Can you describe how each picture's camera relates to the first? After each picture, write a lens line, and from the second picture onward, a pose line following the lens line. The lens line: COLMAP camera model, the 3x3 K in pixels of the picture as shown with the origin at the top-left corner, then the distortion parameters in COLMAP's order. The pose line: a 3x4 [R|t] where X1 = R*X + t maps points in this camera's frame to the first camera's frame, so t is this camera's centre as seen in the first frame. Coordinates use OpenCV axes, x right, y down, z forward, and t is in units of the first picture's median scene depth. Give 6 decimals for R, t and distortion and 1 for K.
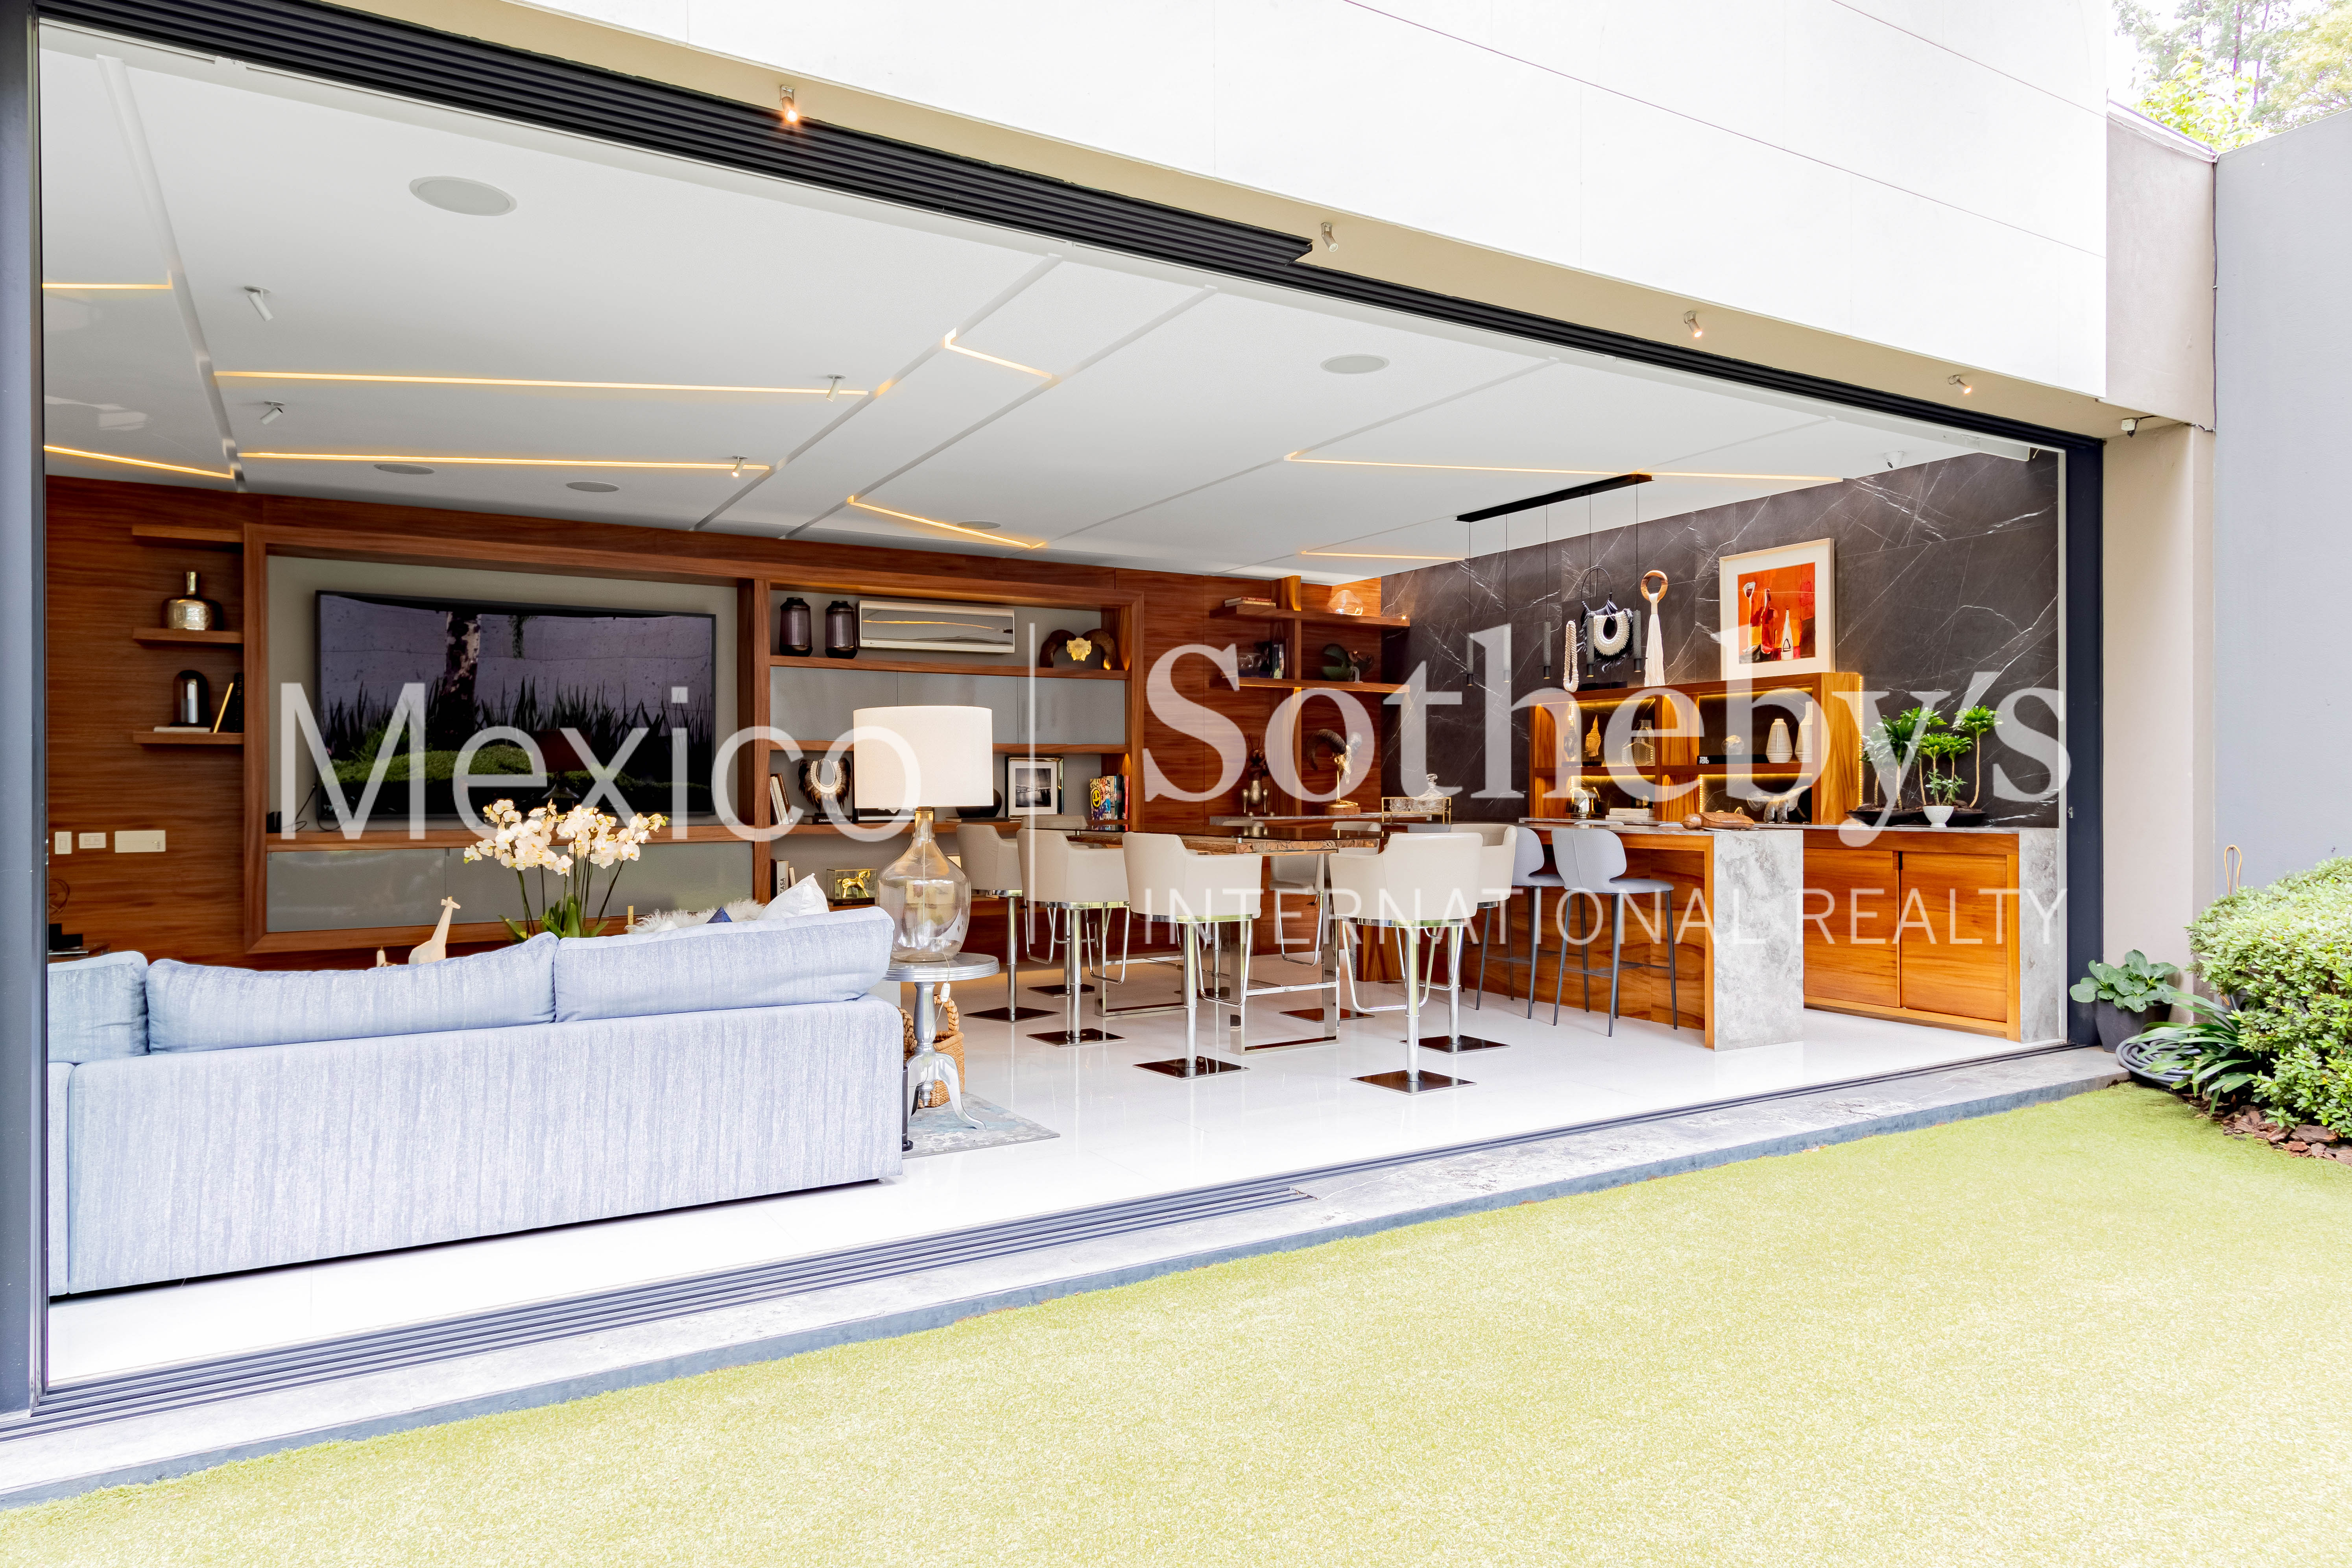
lens RADIAL K [[1453.3, 0, 1232.3], [0, 1453.3, 785.8], [0, 0, 1]] dist [-0.015351, 0.000239]
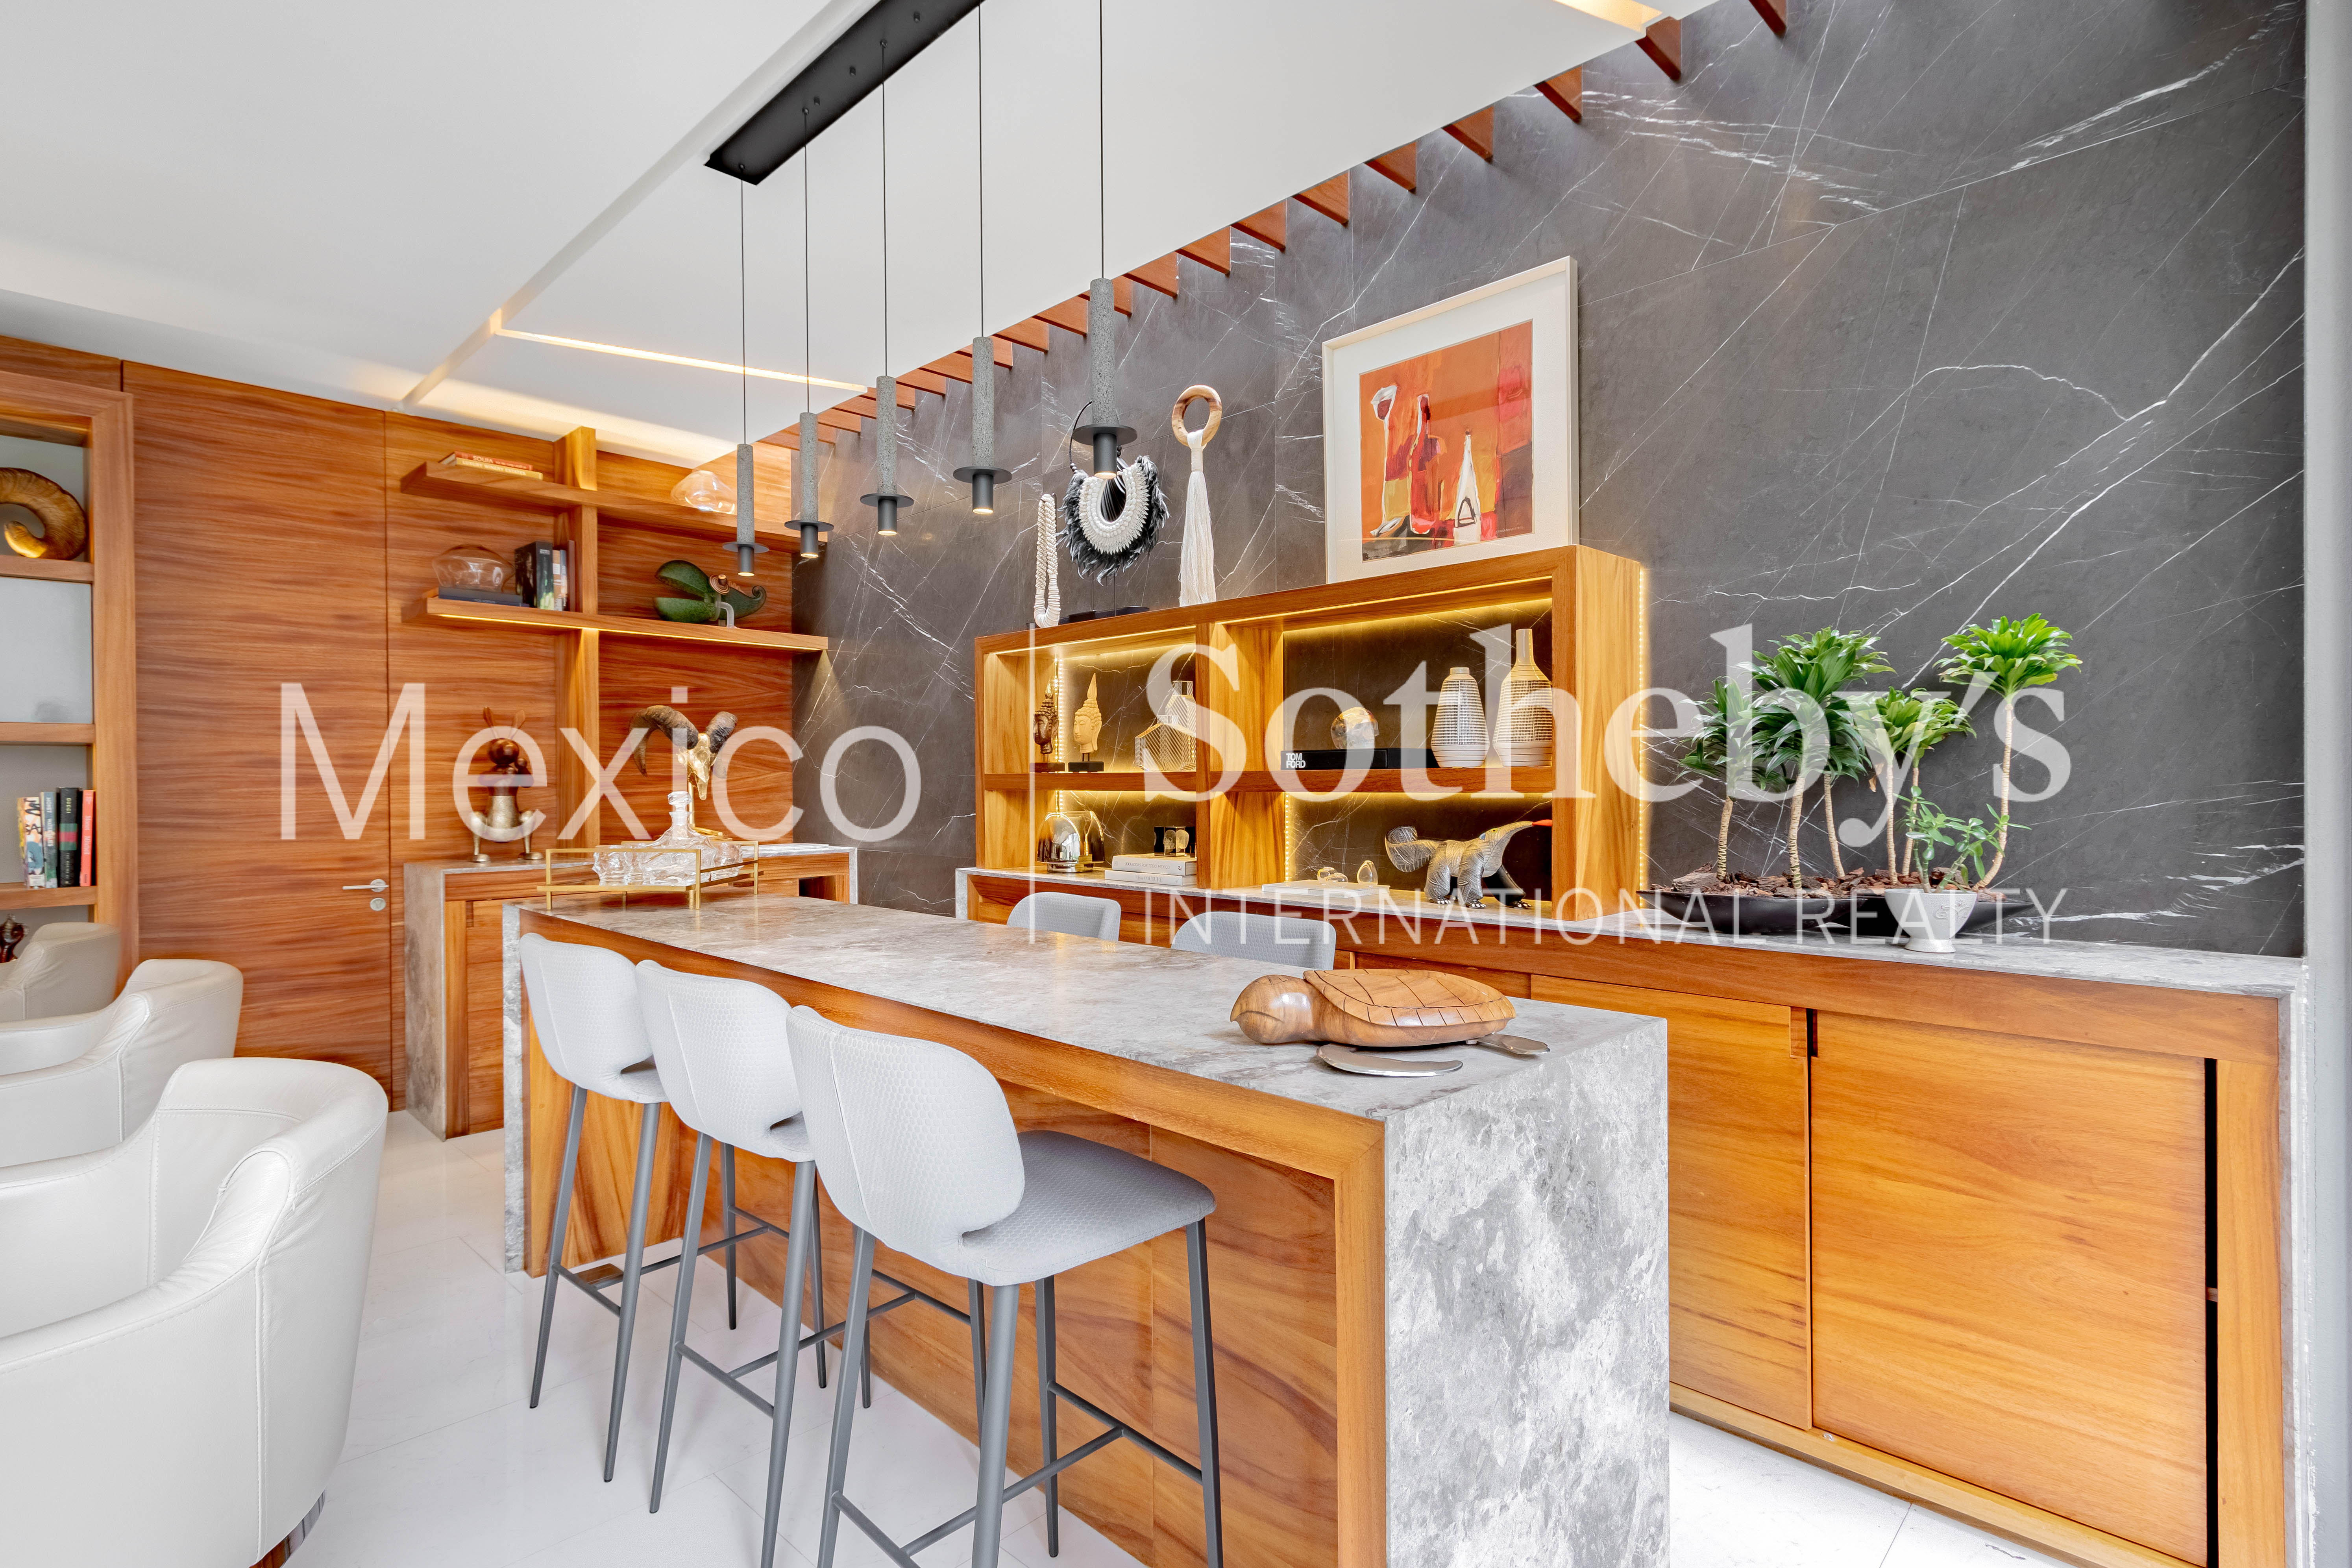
lens RADIAL K [[1150.7, 0, 1183.7], [0, 1150.7, 781.8], [0, 0, 1]] dist [0.003558, 0.000536]
pose [[0.972066, -0.002171, 0.234699, 0.204126], [0.001942, 0.999997, 0.001209, -0.011505], [-0.234701, -0.000719, 0.972067, 0.649818]]
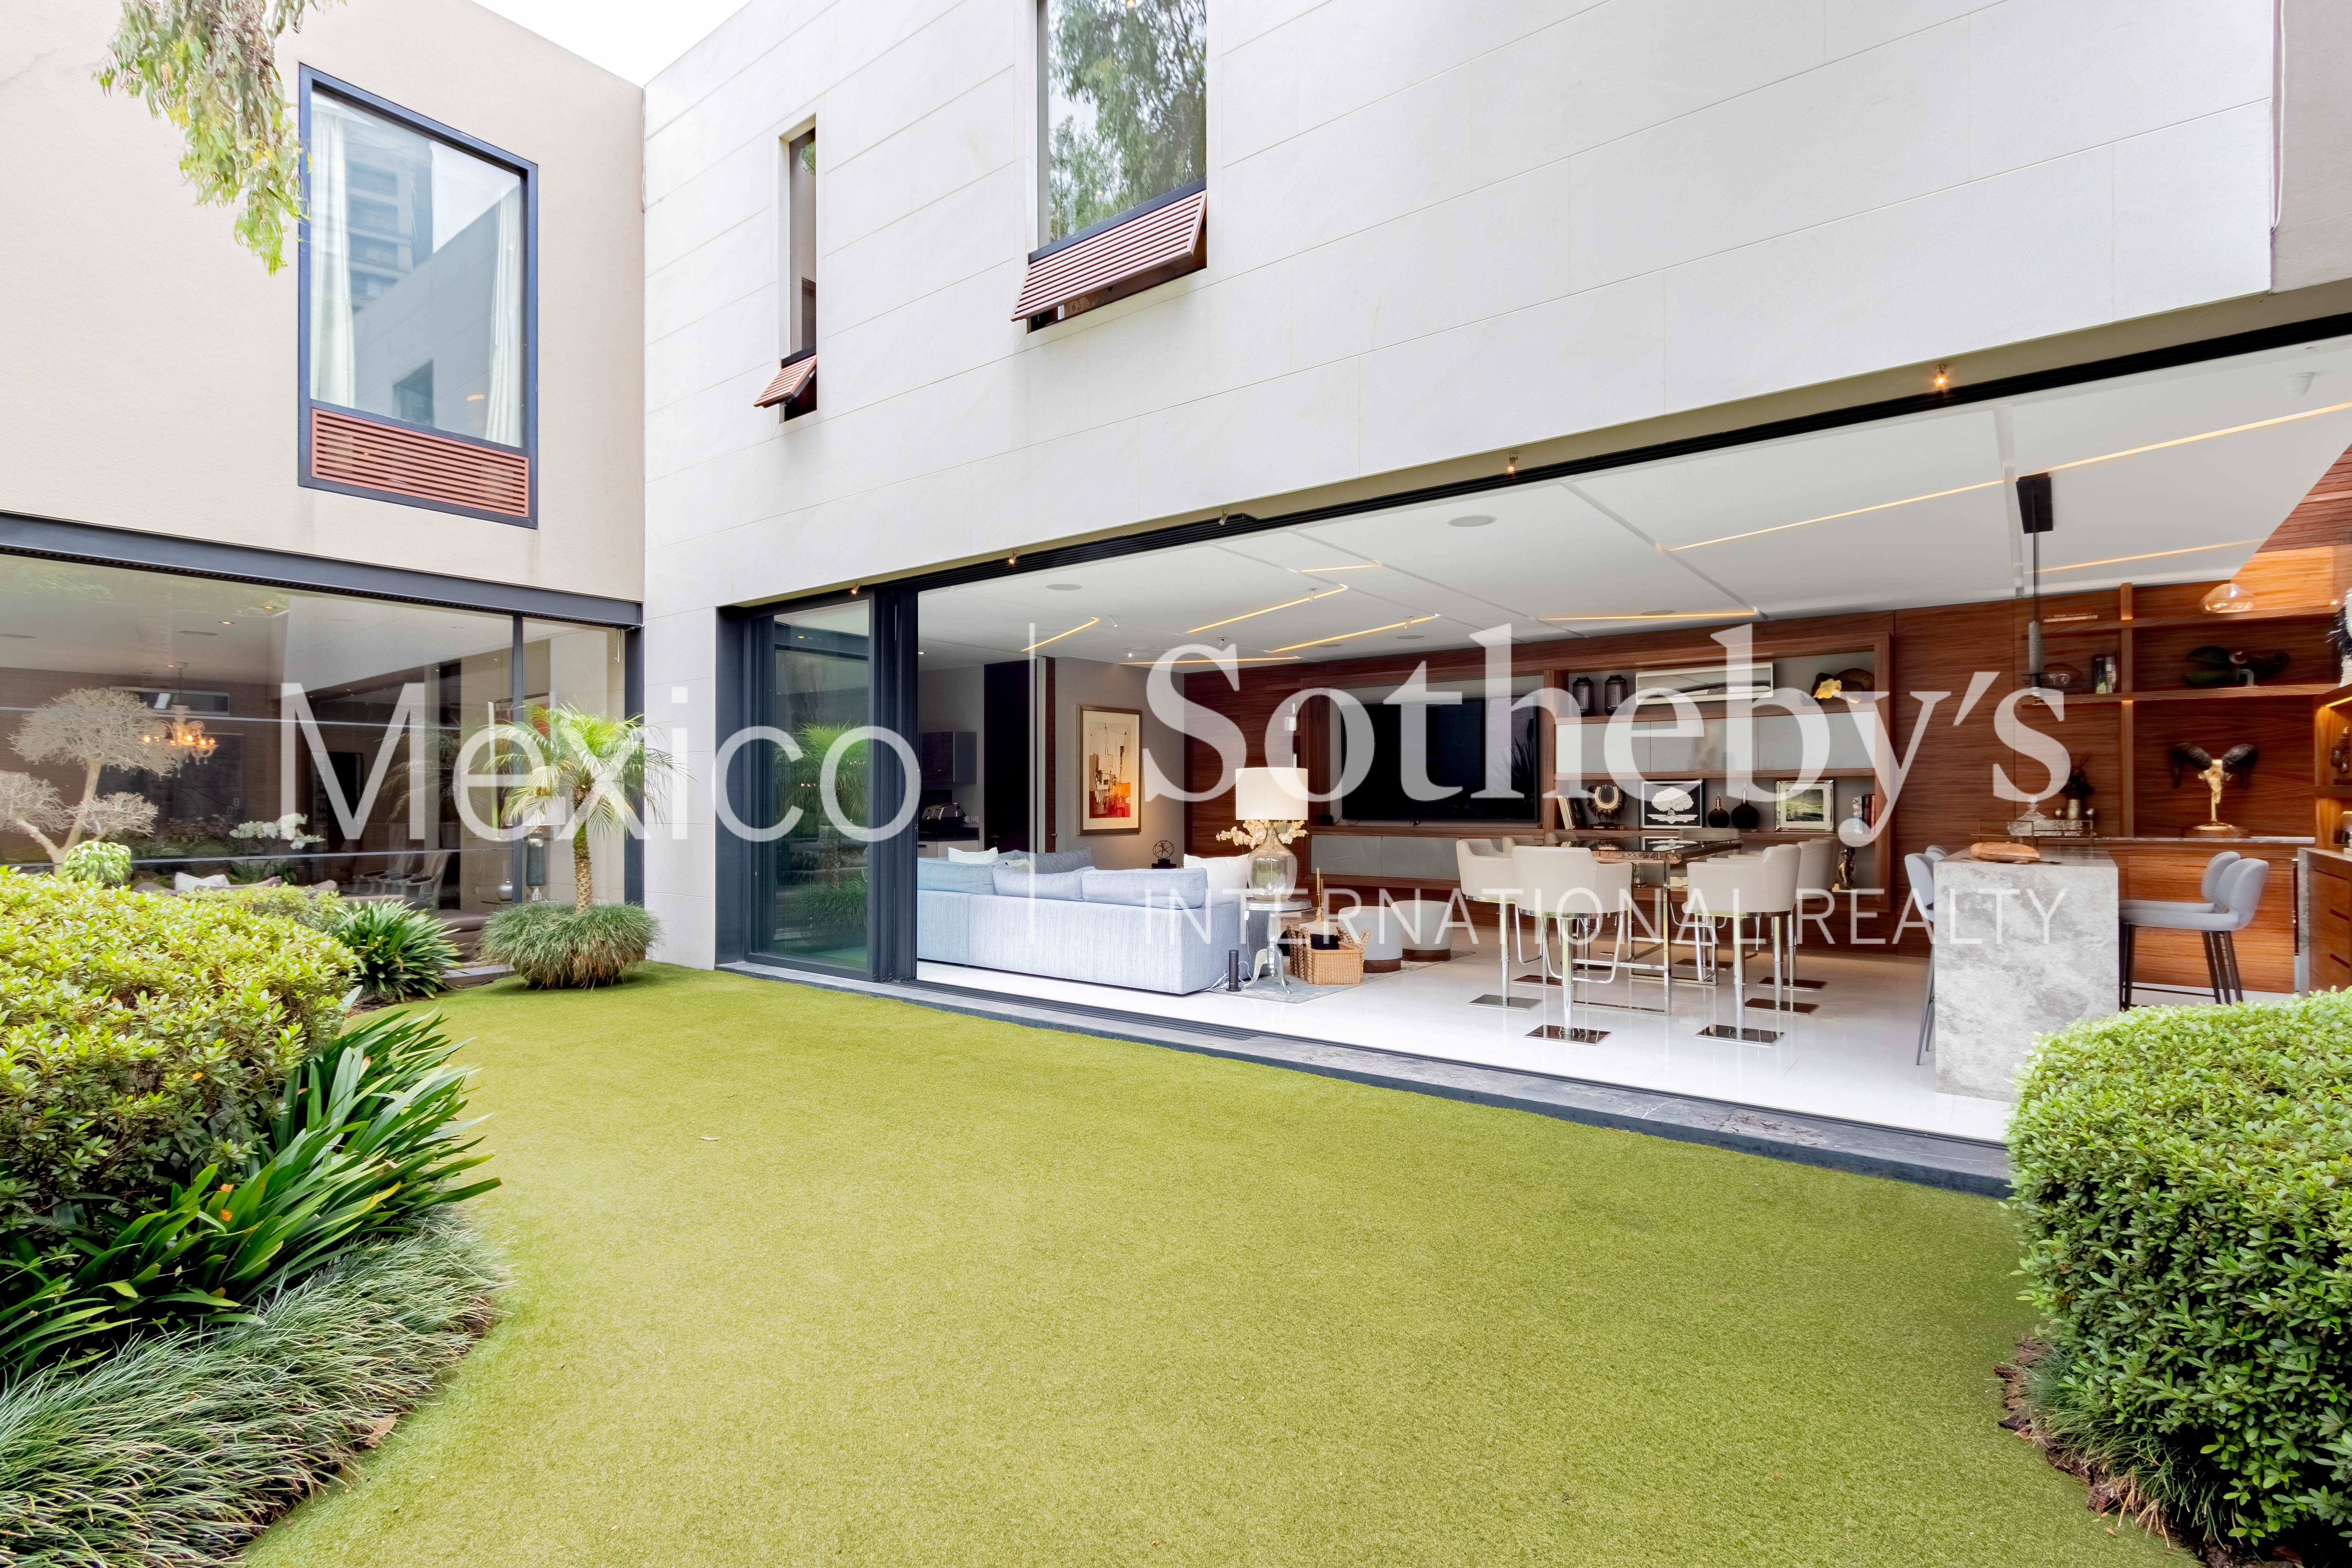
lens RADIAL K [[1150.7, 0, 1170.7], [0, 1150.7, 789.9], [0, 0, 1]] dist [0.003558, 0.000536]
pose [[0.350147, -0.003894, -0.936687, 0.664231], [0.003050, 0.999991, -0.003017, -0.012257], [0.936690, -0.001801, 0.350156, 0.196974]]
